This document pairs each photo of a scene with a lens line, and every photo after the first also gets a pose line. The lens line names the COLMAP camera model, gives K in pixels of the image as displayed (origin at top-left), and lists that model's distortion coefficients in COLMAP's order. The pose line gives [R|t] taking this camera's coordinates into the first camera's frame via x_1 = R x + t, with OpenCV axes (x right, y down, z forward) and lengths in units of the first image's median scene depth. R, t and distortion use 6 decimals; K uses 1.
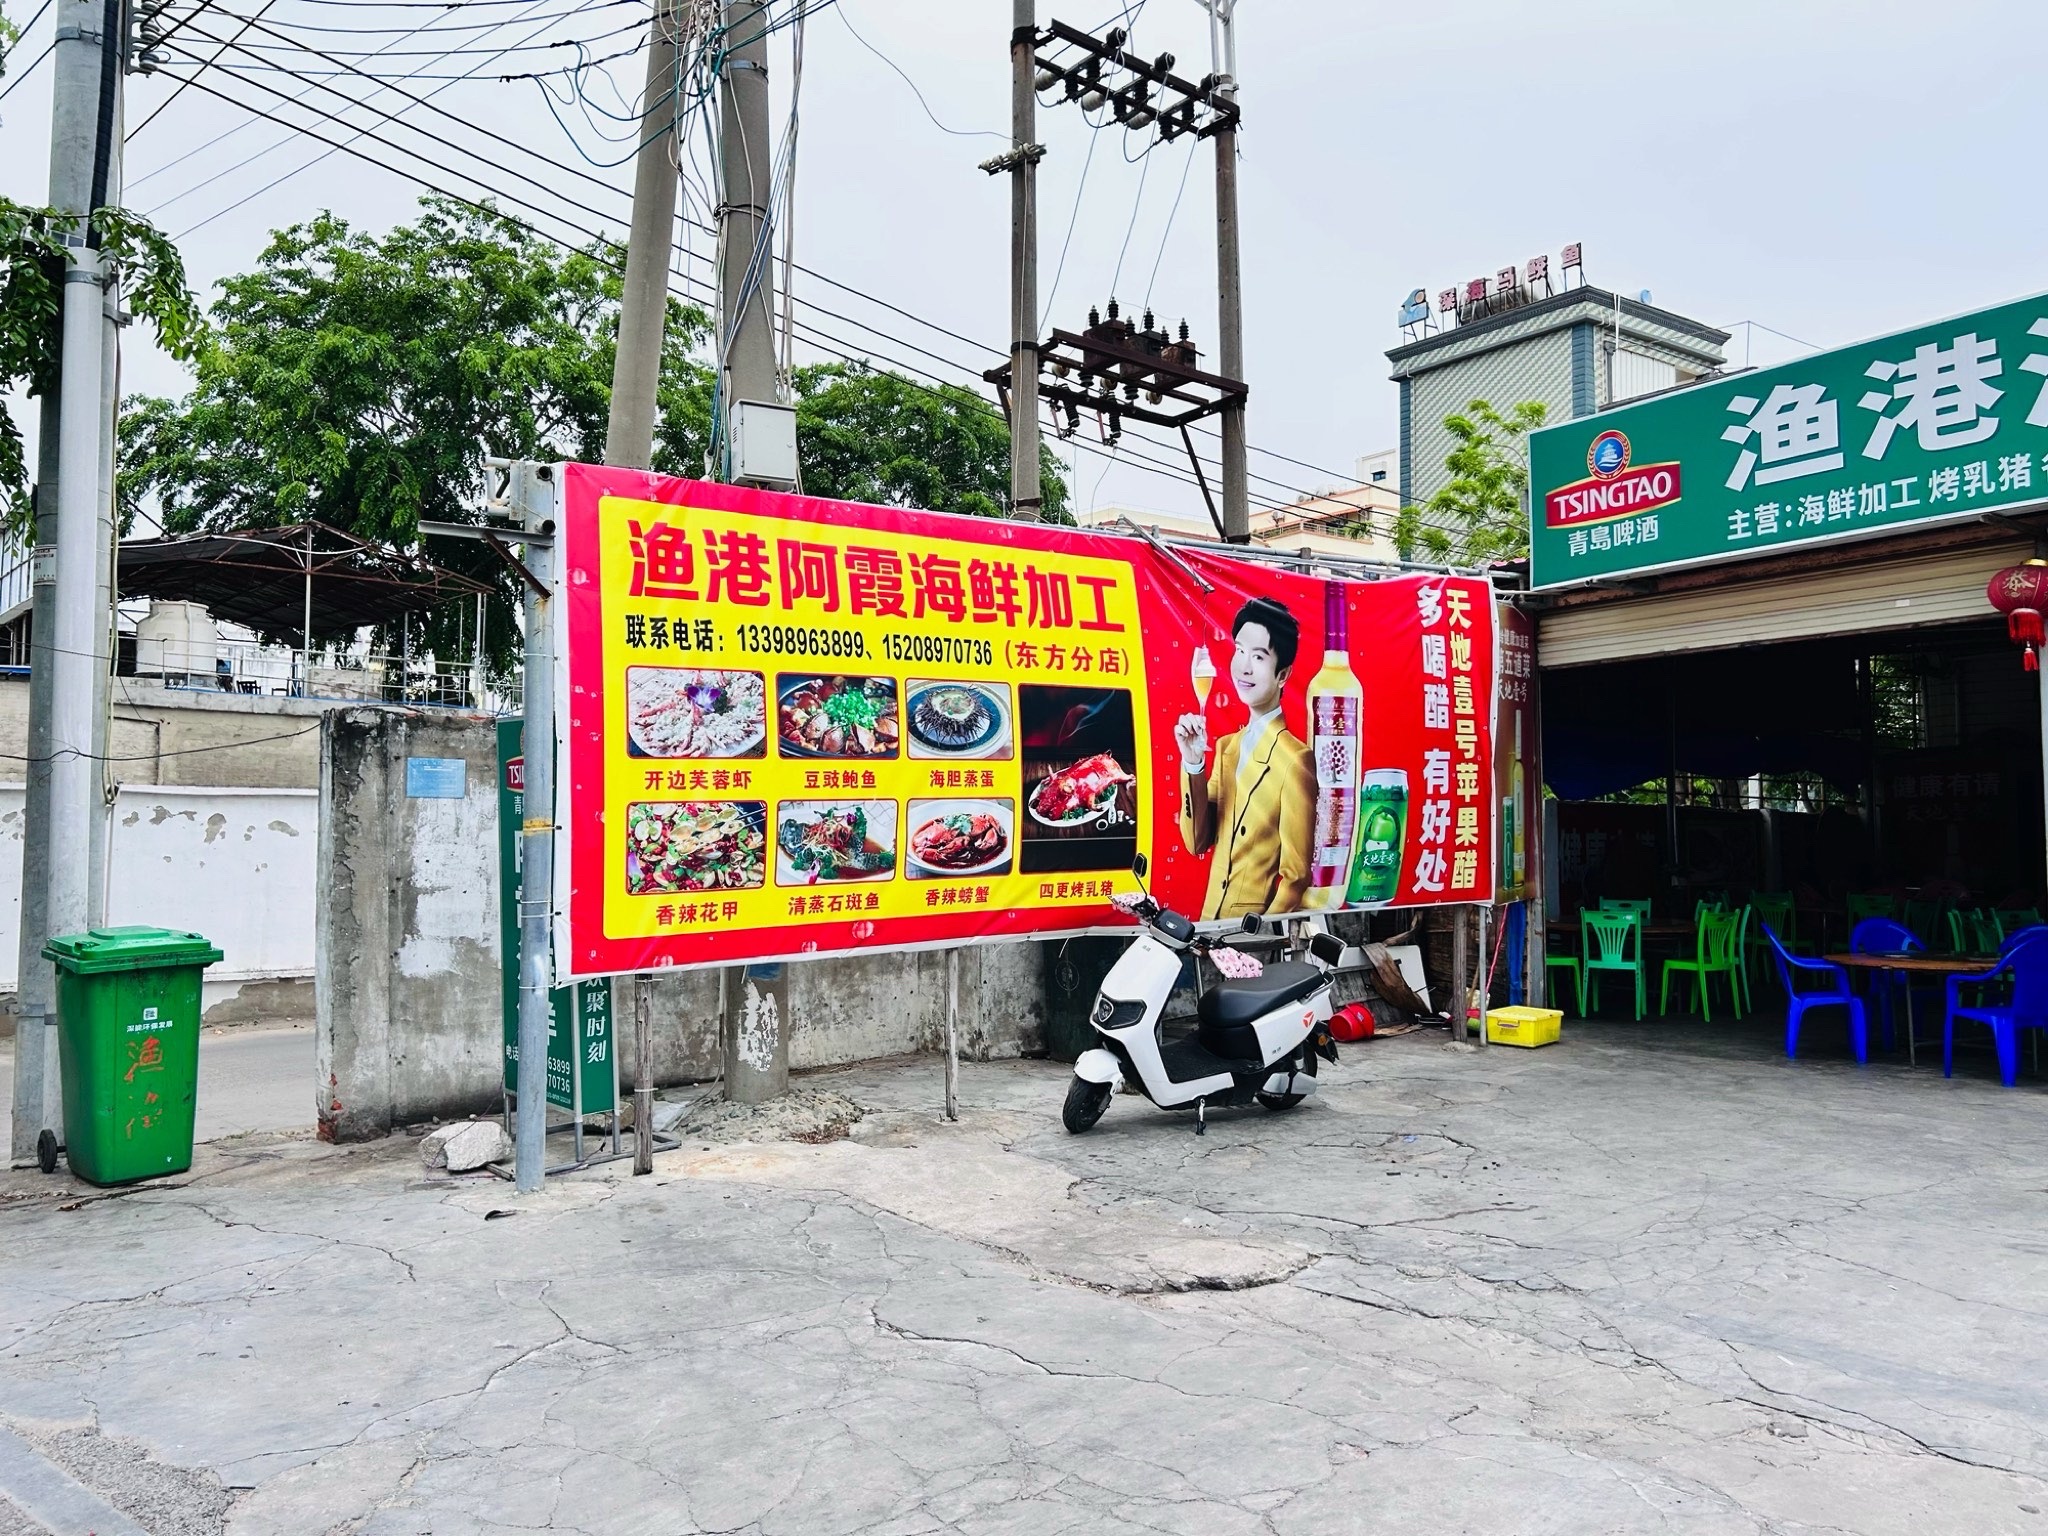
lens RADIAL K [[1543.4, 0, 1022.4], [0, 1543.4, 771.6], [0, 0, 1]] dist [0.004430, 0.001722]
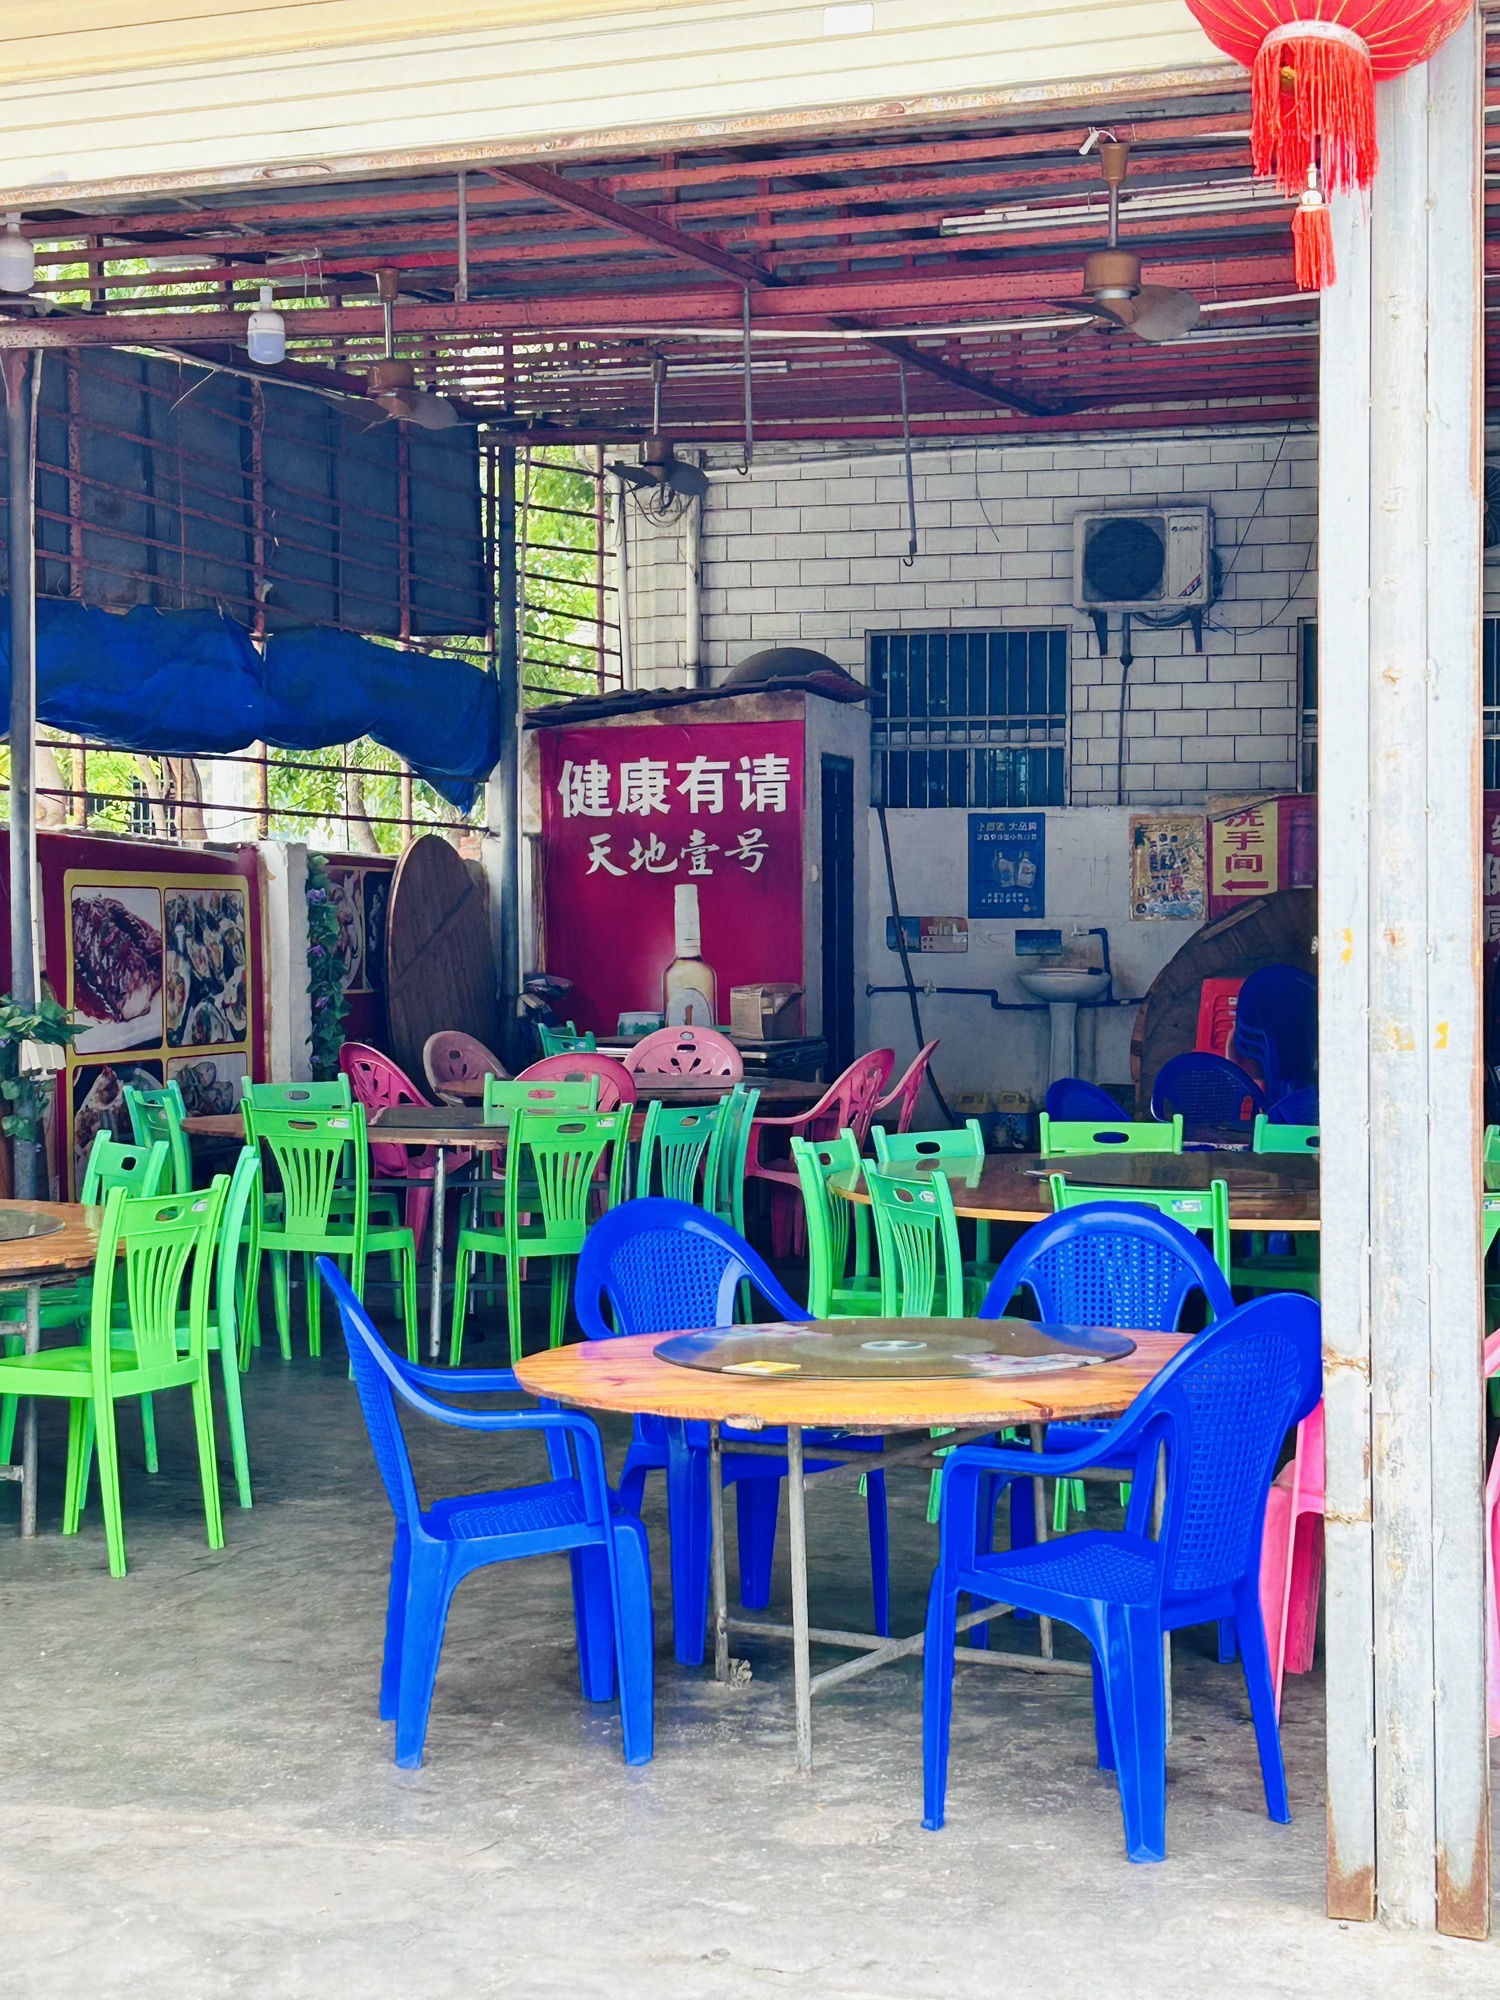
lens RADIAL K [[3556.0, 0, 750.0], [0, 3556.0, 1001.8], [0, 0, 1]] dist [0.030044, 0.000000]
pose [[0.829827, -0.021612, 0.557603, 0.100025], [-0.016036, 0.997914, 0.062542, 0.006763], [-0.557791, -0.060840, 0.827749, 0.226505]]
